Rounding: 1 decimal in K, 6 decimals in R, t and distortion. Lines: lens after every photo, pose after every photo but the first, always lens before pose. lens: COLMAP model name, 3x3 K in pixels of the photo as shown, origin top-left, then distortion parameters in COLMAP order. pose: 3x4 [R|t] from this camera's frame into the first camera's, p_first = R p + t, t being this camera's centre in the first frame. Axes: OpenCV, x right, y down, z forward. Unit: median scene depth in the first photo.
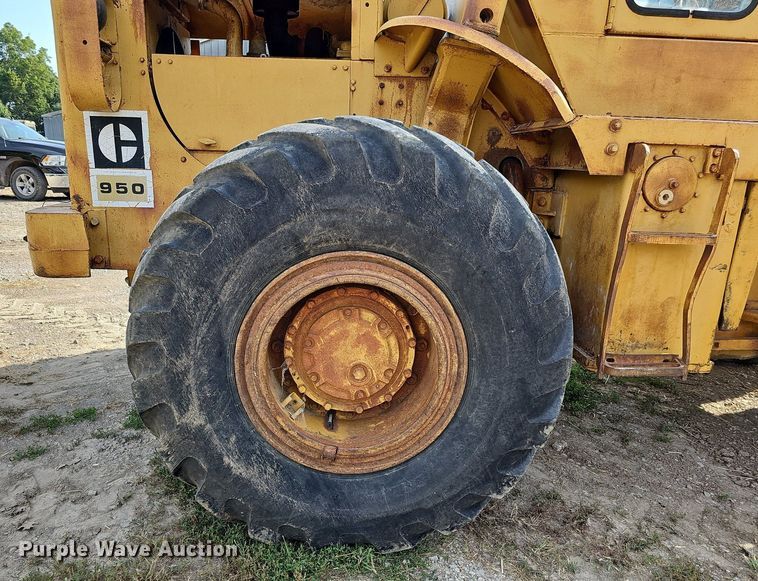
lens RADIAL K [[553.4, 0, 337.5], [0, 553.4, 313.7], [0, 0, 1]] dist [0.061823, -0.052955]
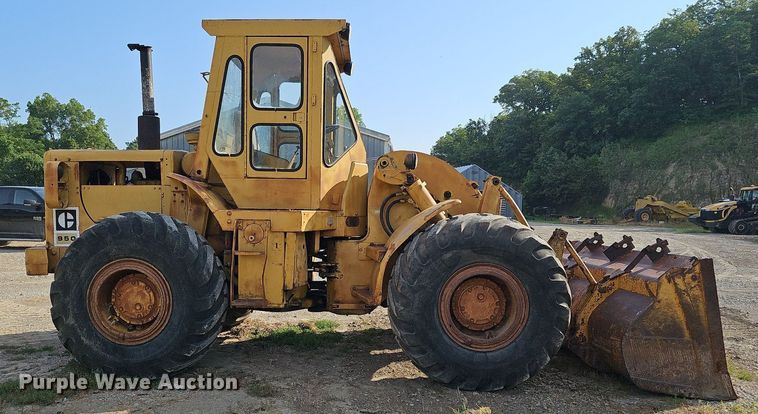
lens RADIAL K [[580.4, 0, 330.4], [0, 580.4, 242.9], [0, 0, 1]] dist [0.062920, -0.057228]
pose [[0.995817, -0.017283, -0.089721, 1.131880], [-0.001620, 0.978456, -0.206450, 0.362047], [0.091356, 0.205731, 0.974335, -1.560895]]
